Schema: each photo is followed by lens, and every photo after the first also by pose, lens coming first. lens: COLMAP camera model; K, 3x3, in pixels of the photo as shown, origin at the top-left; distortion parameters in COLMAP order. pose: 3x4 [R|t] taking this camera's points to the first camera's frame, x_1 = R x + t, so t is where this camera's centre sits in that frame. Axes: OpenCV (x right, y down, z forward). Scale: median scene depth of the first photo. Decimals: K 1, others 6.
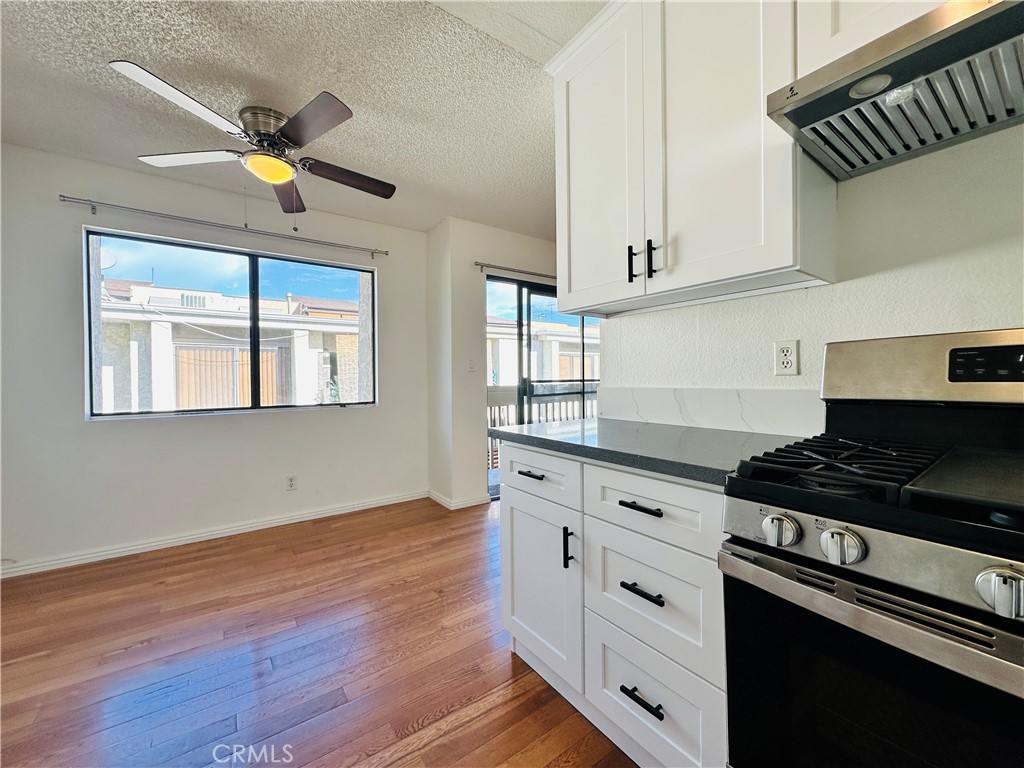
lens RADIAL K [[407.8, 0, 511.0], [0, 407.8, 382.6], [0, 0, 1]] dist [-0.003515, 0.000779]
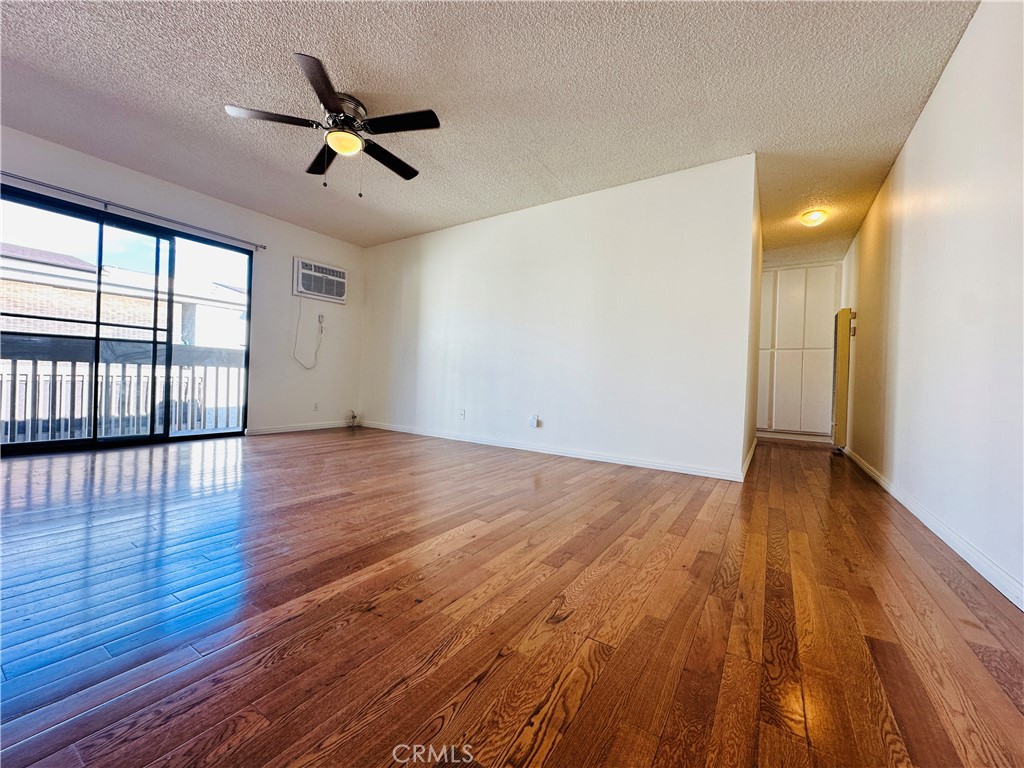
lens RADIAL K [[407.8, 0, 511.0], [0, 407.8, 382.6], [0, 0, 1]] dist [-0.003515, 0.000779]
pose [[0.927146, 0.042739, 0.372254, 1.694915], [-0.040282, 0.999085, -0.014379, 0.240197], [-0.372528, -0.001664, 0.928019, -0.092380]]
